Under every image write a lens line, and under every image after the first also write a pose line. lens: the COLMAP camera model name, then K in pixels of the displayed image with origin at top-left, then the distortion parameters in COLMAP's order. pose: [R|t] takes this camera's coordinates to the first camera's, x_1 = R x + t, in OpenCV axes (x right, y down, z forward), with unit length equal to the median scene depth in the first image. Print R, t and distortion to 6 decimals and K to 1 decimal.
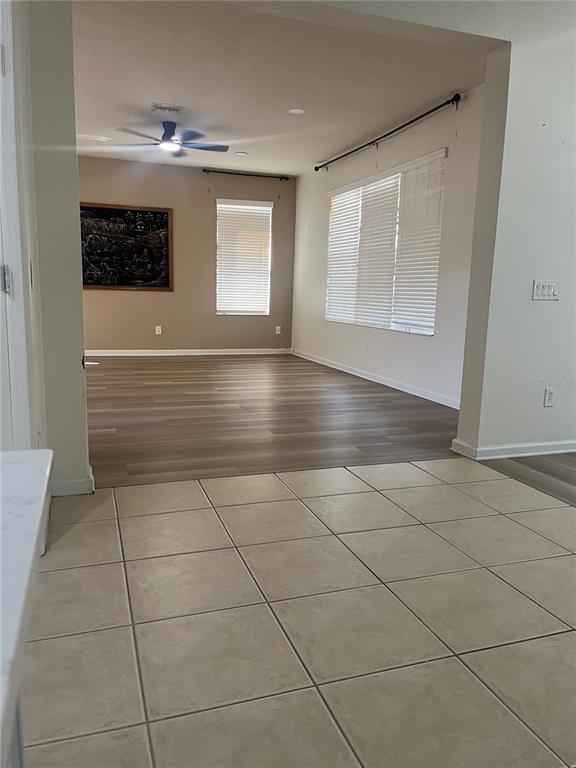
lens RADIAL K [[590.5, 0, 283.7], [0, 590.5, 379.8], [0, 0, 1]] dist [0.087658, -0.120646]
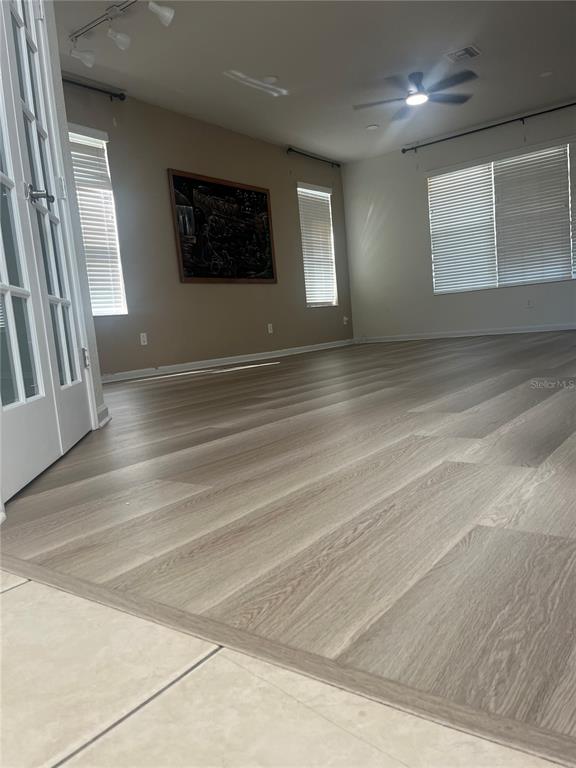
lens RADIAL K [[590.5, 0, 283.7], [0, 590.5, 379.8], [0, 0, 1]] dist [0.087658, -0.120646]
pose [[0.813718, -0.151853, 0.561074, -0.708953], [0.198316, 0.979882, -0.022414, 0.012583], [-0.546382, 0.129509, 0.827462, 0.297413]]
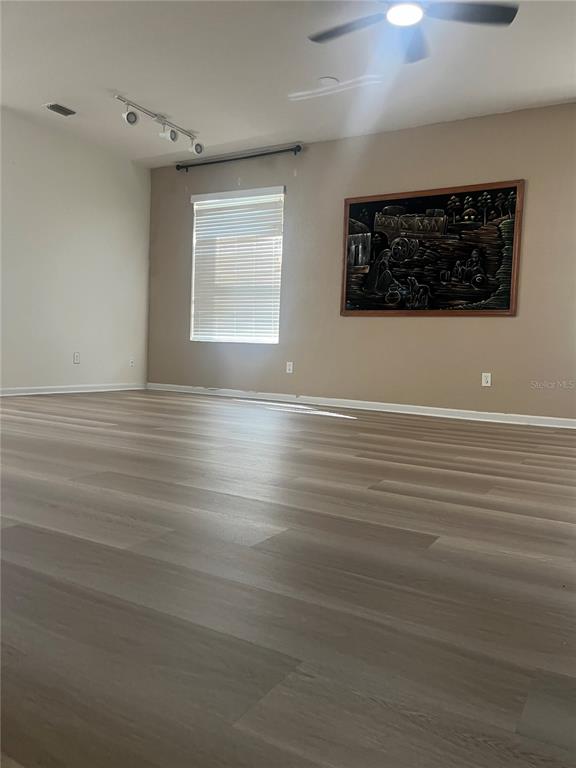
lens RADIAL K [[591.2, 0, 290.3], [0, 591.2, 383.6], [0, 0, 1]] dist [0.051518, -0.115977]
pose [[0.657470, 0.042193, -0.752299, 0.118391], [-0.138321, 0.988222, -0.065461, -0.012568], [0.740676, 0.147097, 0.655562, 0.464857]]
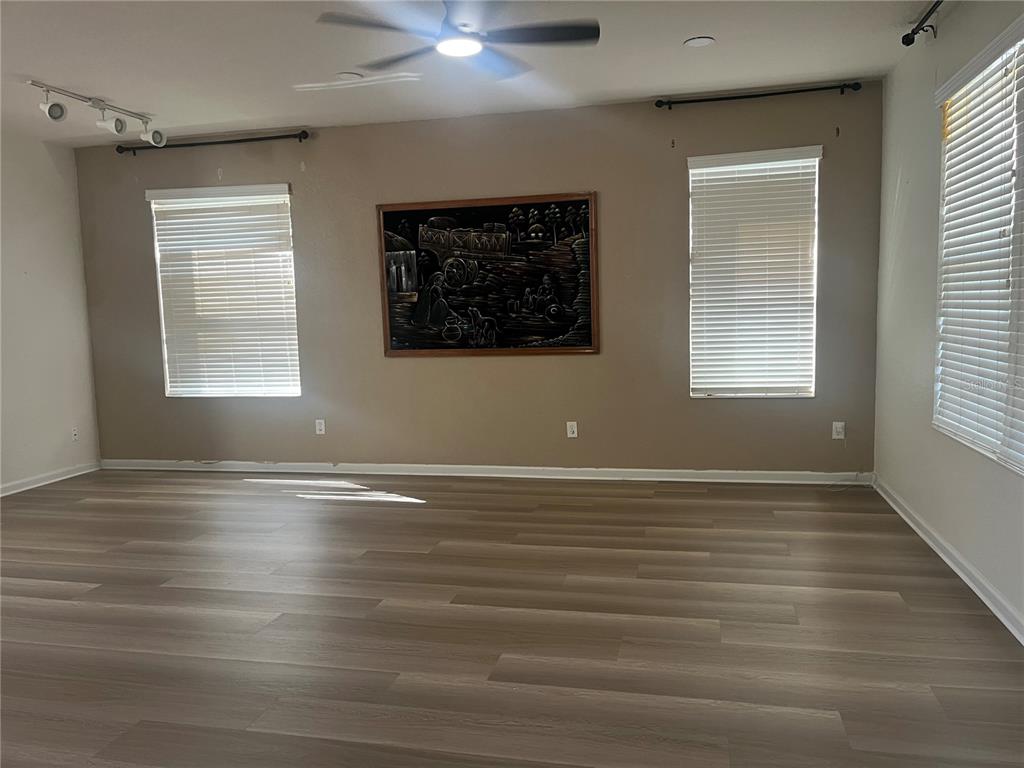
lens RADIAL K [[787.4, 0, 523.1], [0, 787.4, 380.4], [0, 0, 1]] dist [0.087658, -0.120646]
pose [[0.850621, -0.002274, -0.525775, 0.111084], [-0.029364, 0.998224, -0.051823, -0.092636], [0.524959, 0.059521, 0.849044, 0.413398]]
